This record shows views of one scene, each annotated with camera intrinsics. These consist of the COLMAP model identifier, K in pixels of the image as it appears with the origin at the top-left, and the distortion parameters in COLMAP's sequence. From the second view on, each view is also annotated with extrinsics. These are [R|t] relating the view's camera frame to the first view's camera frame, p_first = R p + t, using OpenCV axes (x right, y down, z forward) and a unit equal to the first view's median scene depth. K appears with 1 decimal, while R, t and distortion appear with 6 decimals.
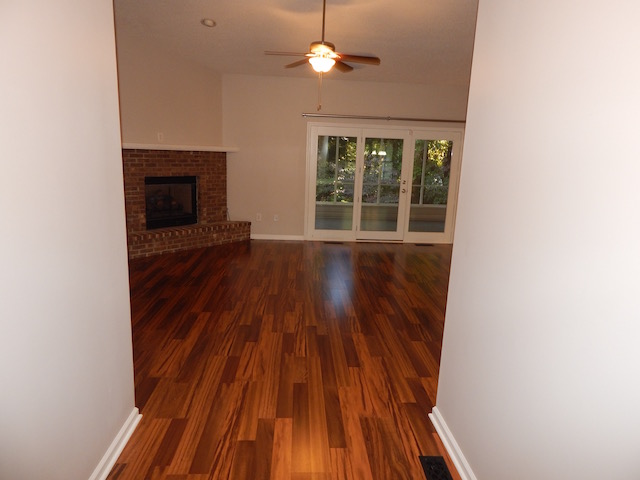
lens RADIAL K [[417.1, 0, 320.1], [0, 417.1, 238.4], [0, 0, 1]] dist [-0.009380, -0.002159]
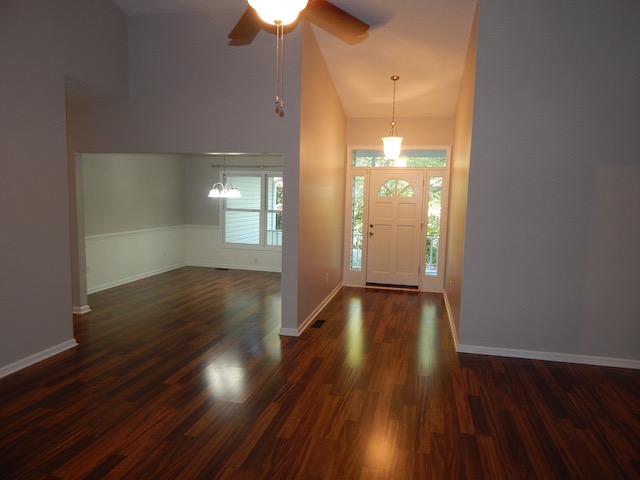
lens RADIAL K [[417.1, 0, 319.8], [0, 417.1, 240.6], [0, 0, 1]] dist [-0.009380, -0.002159]
pose [[-0.955214, -0.091169, 0.281521, -0.125911], [0.000866, 0.950492, 0.310748, -0.225456], [-0.295914, 0.297075, -0.907844, 1.018959]]
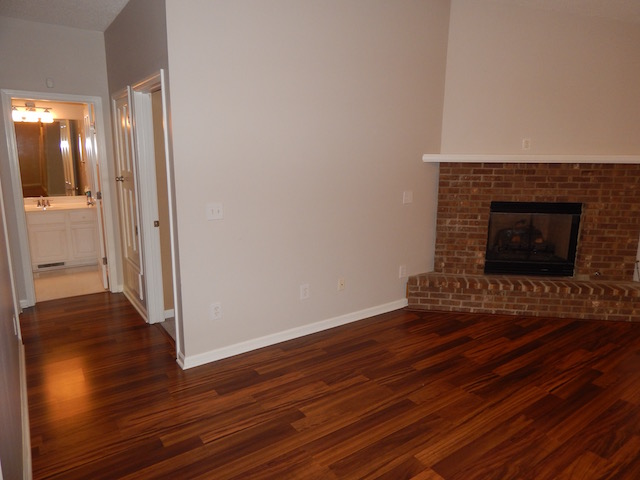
lens RADIAL K [[417.1, 0, 320.0], [0, 417.1, 240.9], [0, 0, 1]] dist [-0.009380, -0.002159]
pose [[0.532906, 0.126246, -0.836704, 0.026133], [-0.155174, 0.986619, 0.050034, -0.068270], [0.831825, 0.103172, 0.545365, 0.359571]]
